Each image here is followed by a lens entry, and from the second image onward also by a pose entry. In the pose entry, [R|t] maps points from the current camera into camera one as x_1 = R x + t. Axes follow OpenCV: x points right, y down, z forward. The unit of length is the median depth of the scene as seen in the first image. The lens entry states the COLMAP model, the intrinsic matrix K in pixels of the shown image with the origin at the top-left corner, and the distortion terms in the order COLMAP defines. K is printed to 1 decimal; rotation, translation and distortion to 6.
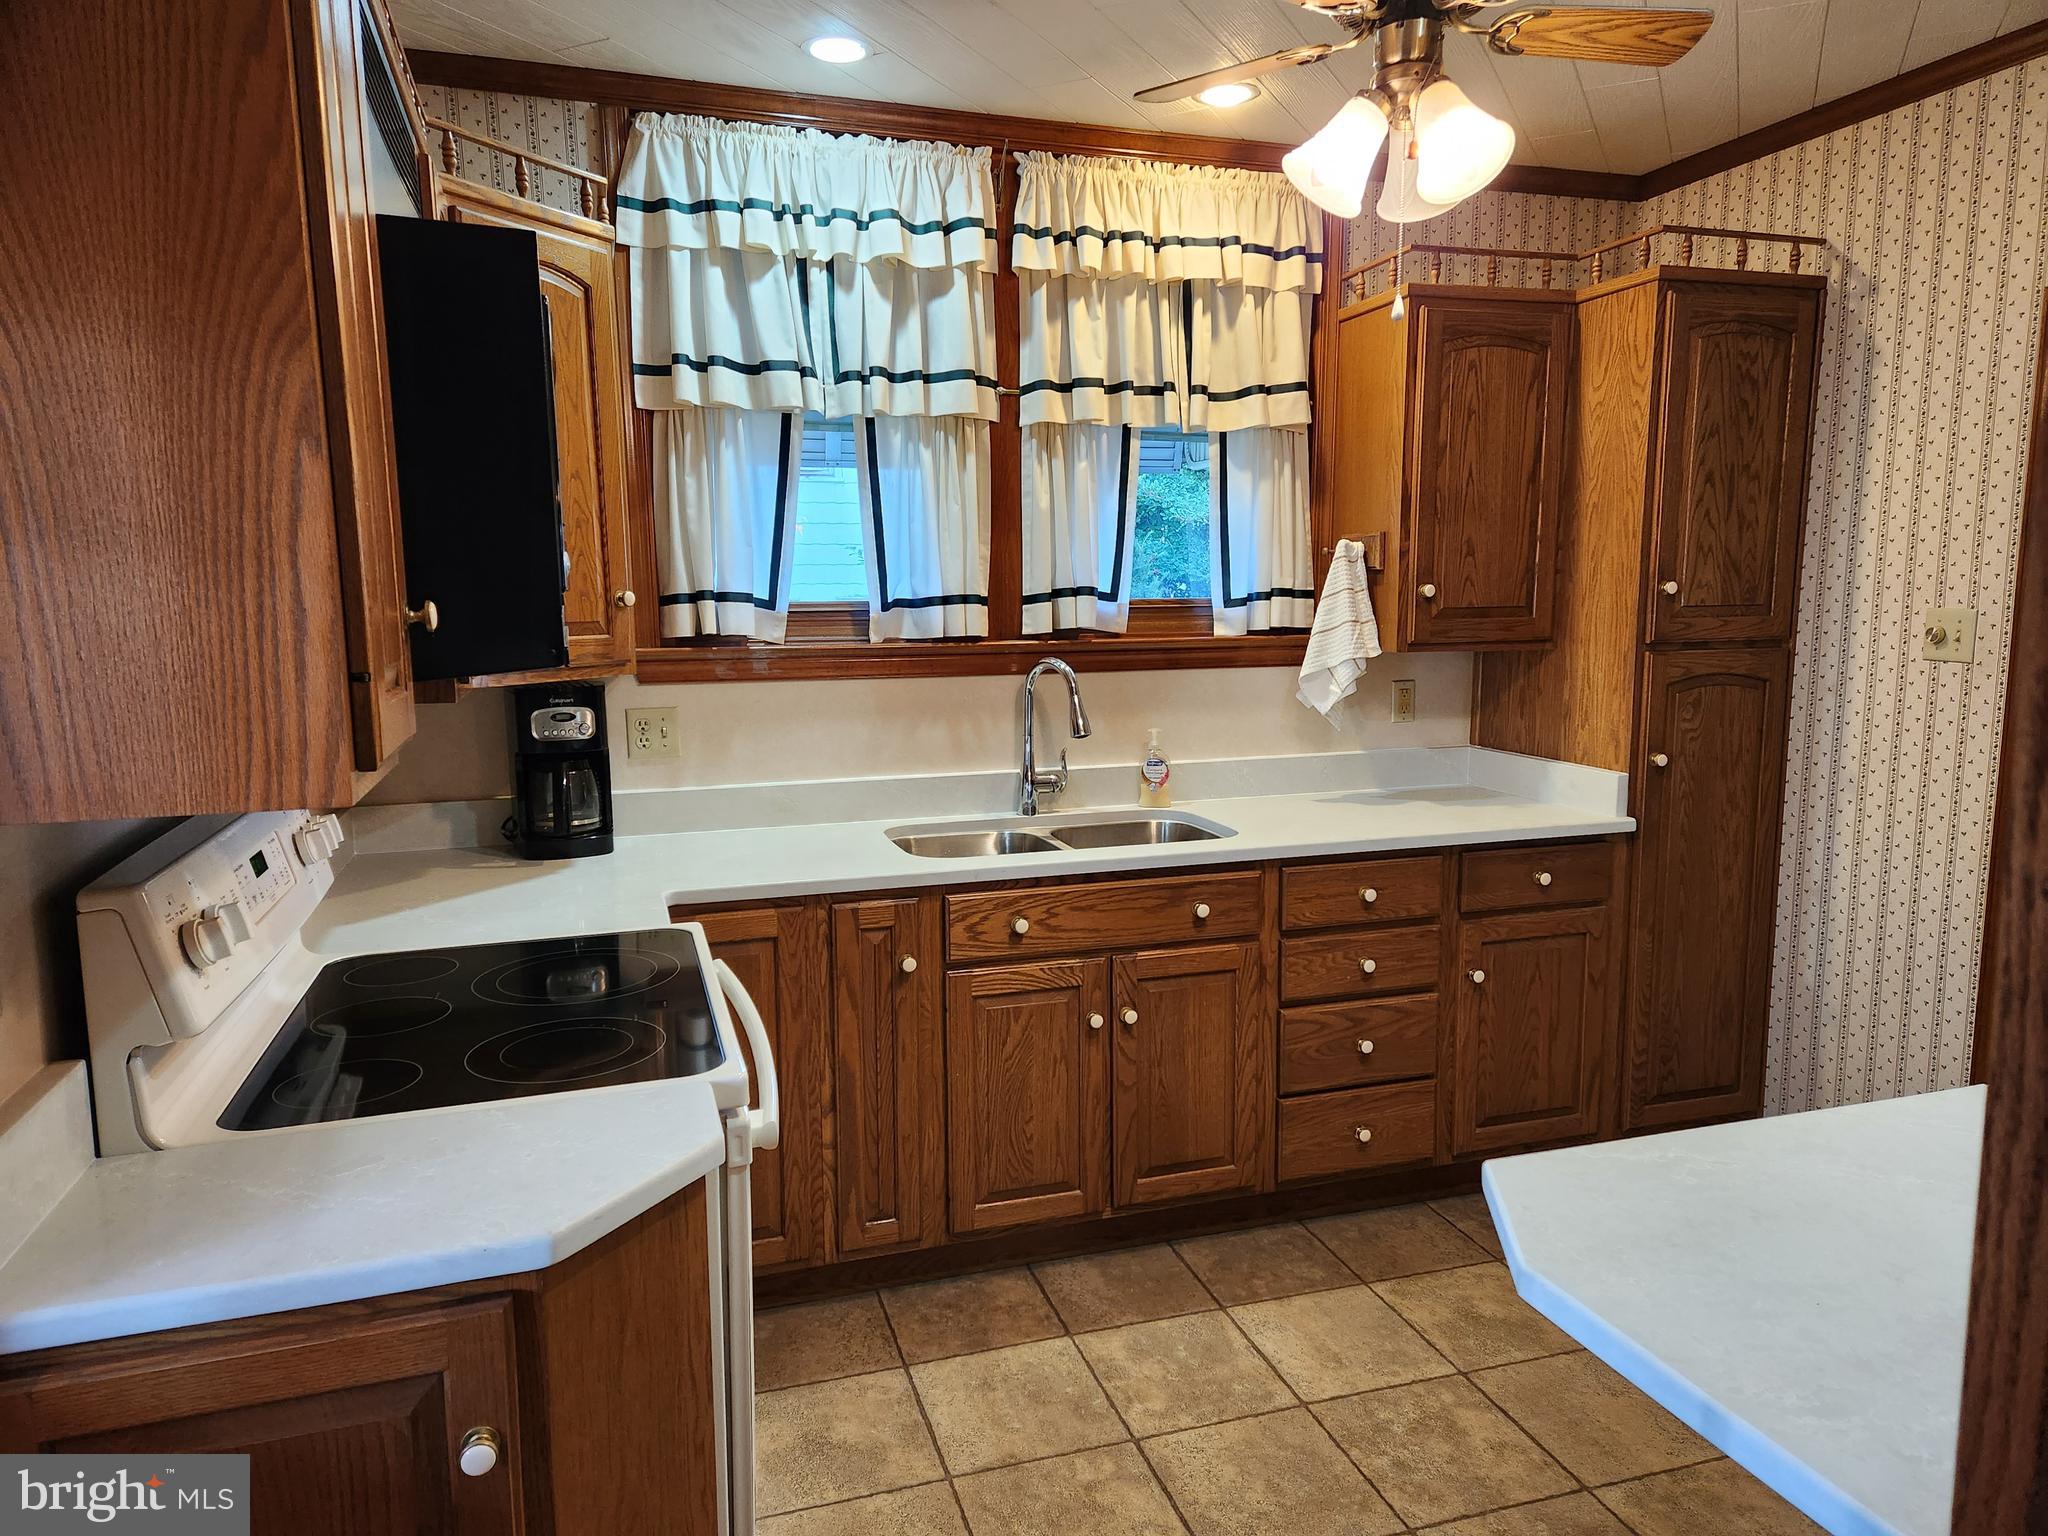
lens RADIAL K [[1357.8, 0, 1026.2], [0, 1357.8, 776.7], [0, 0, 1]] dist [0.101146, -0.080771]
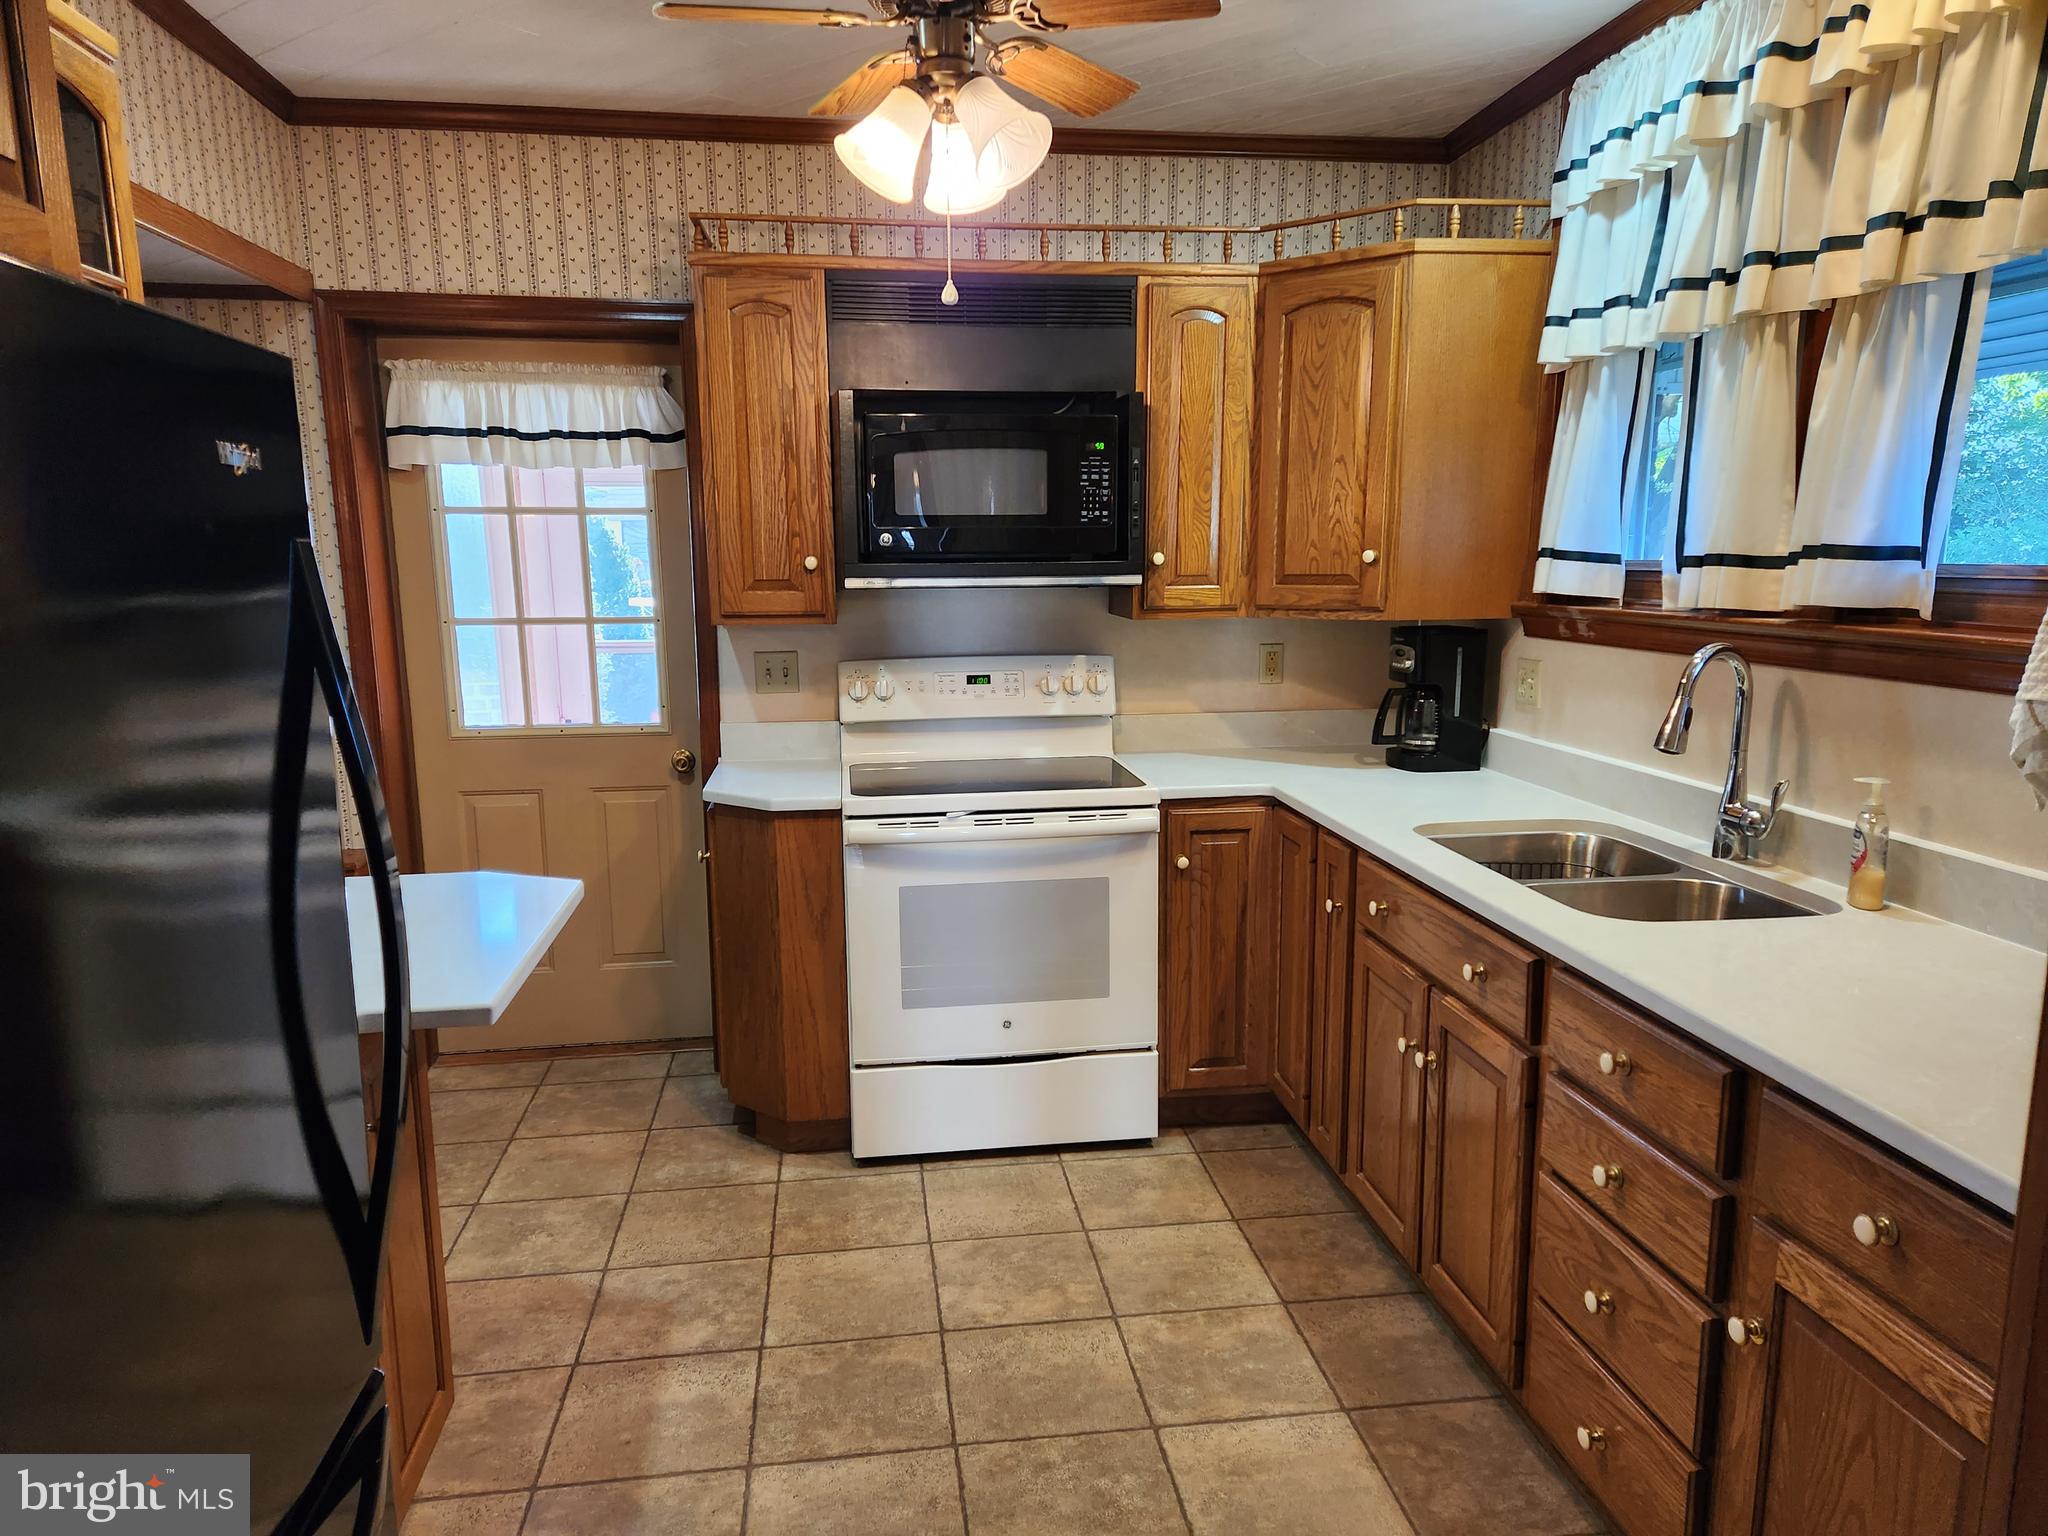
lens RADIAL K [[1357.8, 0, 1026.2], [0, 1357.8, 776.7], [0, 0, 1]] dist [0.101146, -0.080771]
pose [[-0.180646, 0.174107, -0.968015, 0.944710], [-0.124860, 0.972185, 0.198158, -0.137776], [0.975591, 0.156662, -0.153882, 0.889959]]
